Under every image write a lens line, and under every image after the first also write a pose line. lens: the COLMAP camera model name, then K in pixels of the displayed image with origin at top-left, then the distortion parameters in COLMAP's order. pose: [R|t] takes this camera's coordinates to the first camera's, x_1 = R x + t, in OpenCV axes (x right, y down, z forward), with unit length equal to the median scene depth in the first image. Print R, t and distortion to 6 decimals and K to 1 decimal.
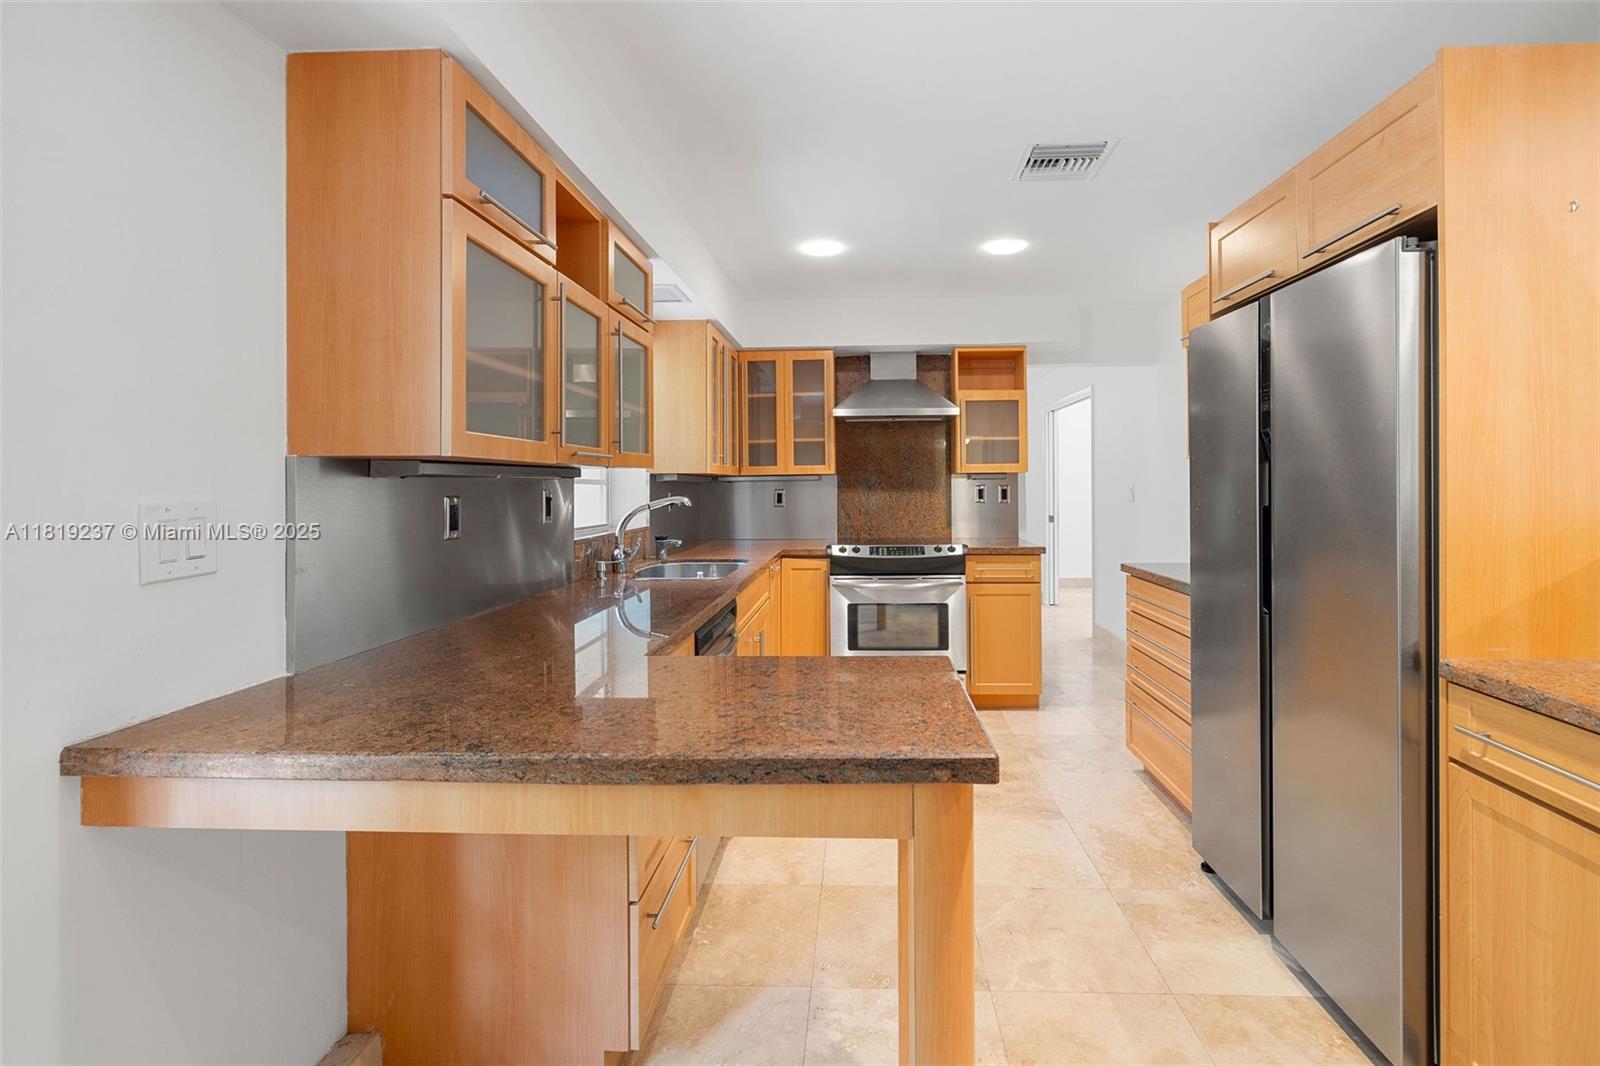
lens RADIAL K [[676.8, 0, 863.0], [0, 676.8, 489.3], [0, 0, 1]] dist [0.002161, 0.000029]
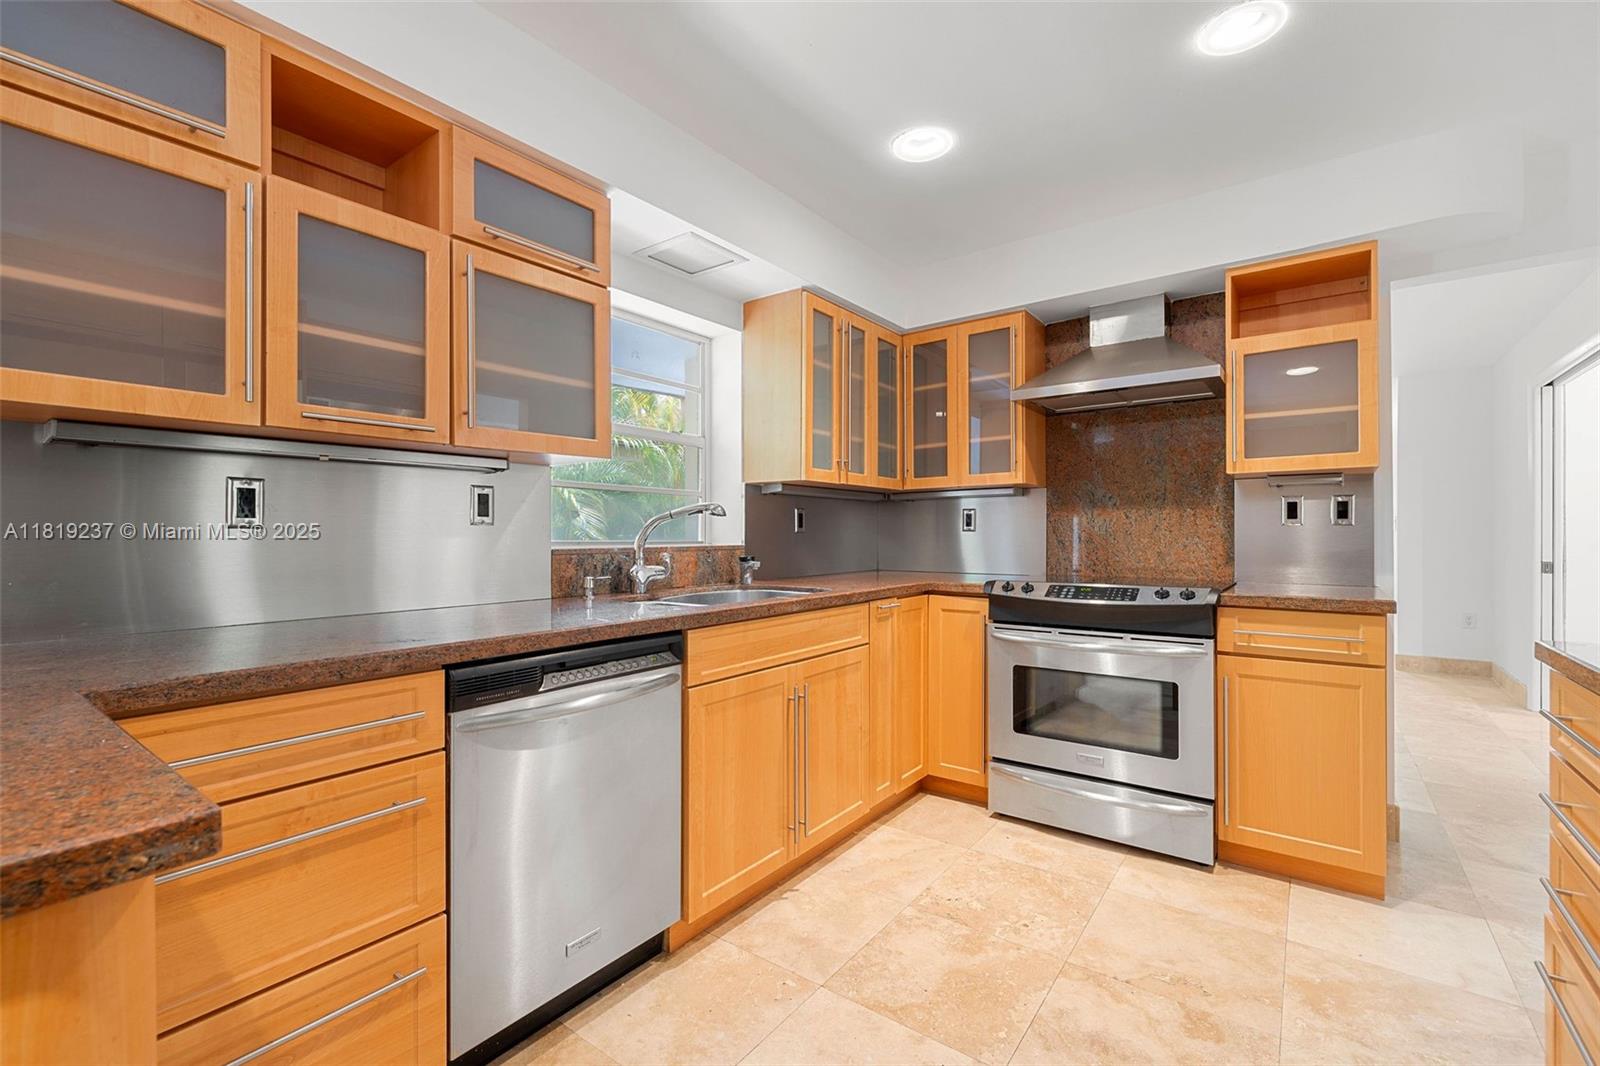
lens RADIAL K [[676.8, 0, 806.3], [0, 676.8, 535.3], [0, 0, 1]] dist [0.002161, 0.000029]
pose [[0.813268, 0.002300, -0.581885, 0.193626], [-0.001544, 0.999997, 0.001796, 0.032396], [0.581887, -0.000562, 0.813269, 0.287884]]
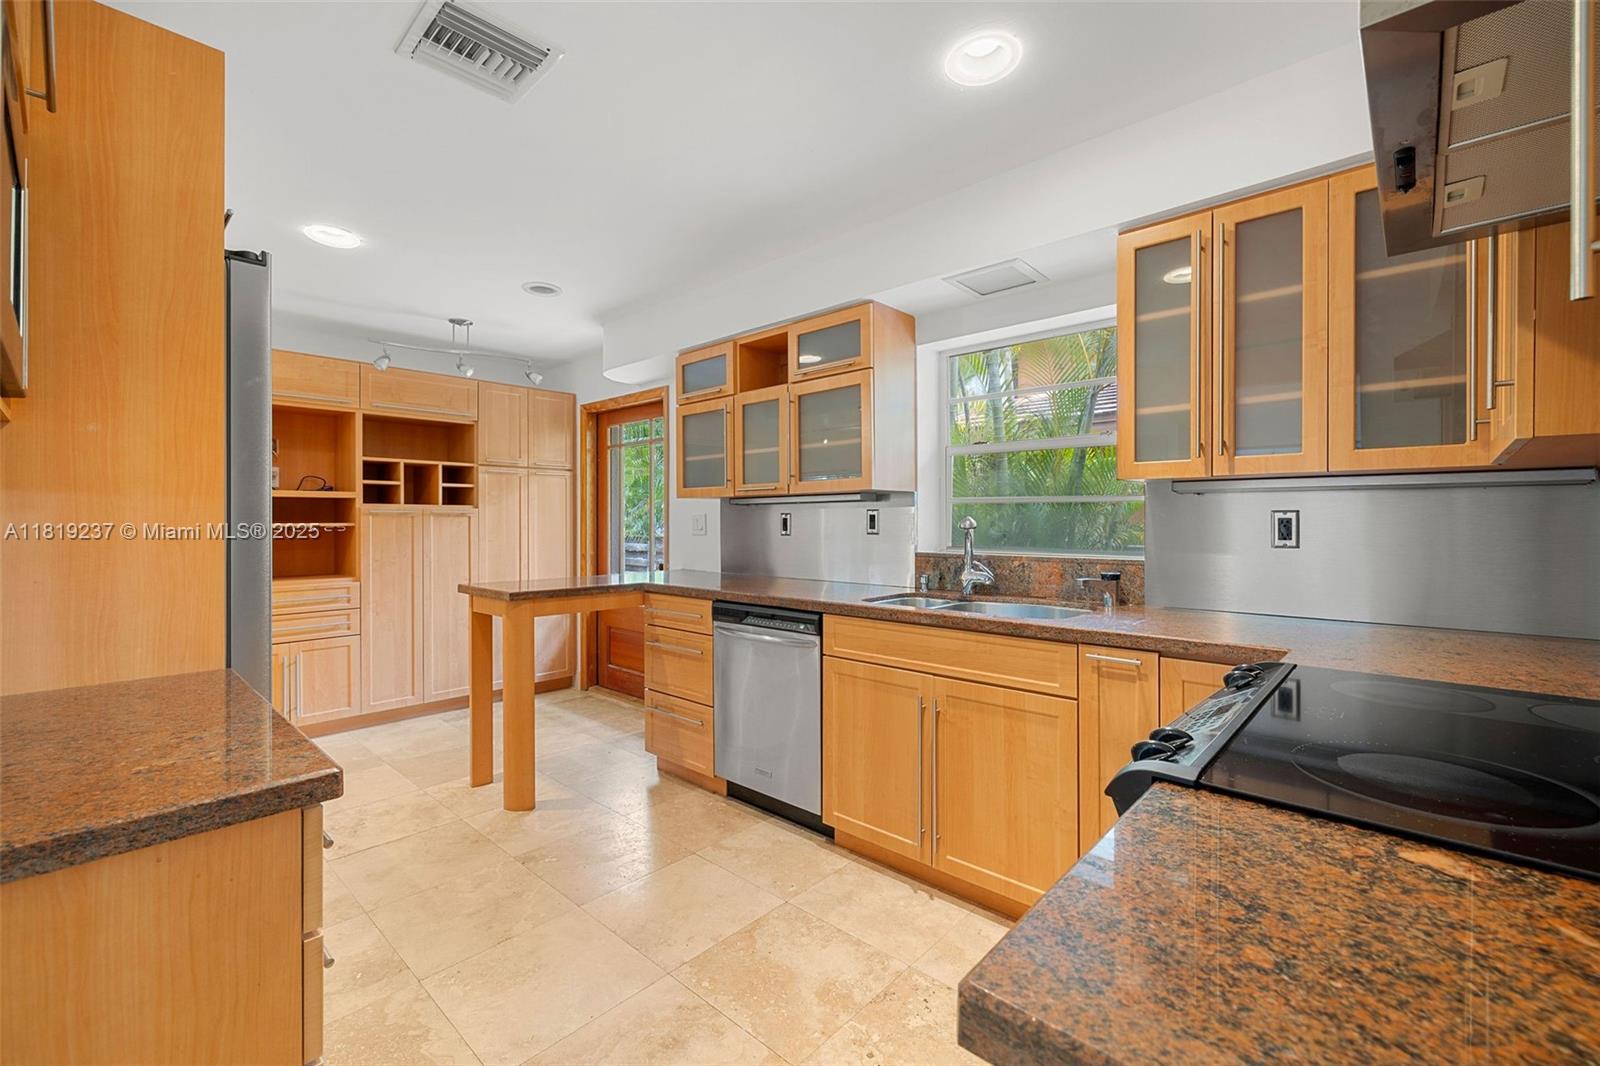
lens RADIAL K [[676.8, 0, 804.9], [0, 676.8, 526.3], [0, 0, 1]] dist [0.002161, 0.000029]
pose [[-0.656604, 0.006968, -0.754204, 0.332065], [-0.000026, 0.999957, 0.009262, 0.012466], [0.754236, 0.006101, -0.656575, 0.909809]]
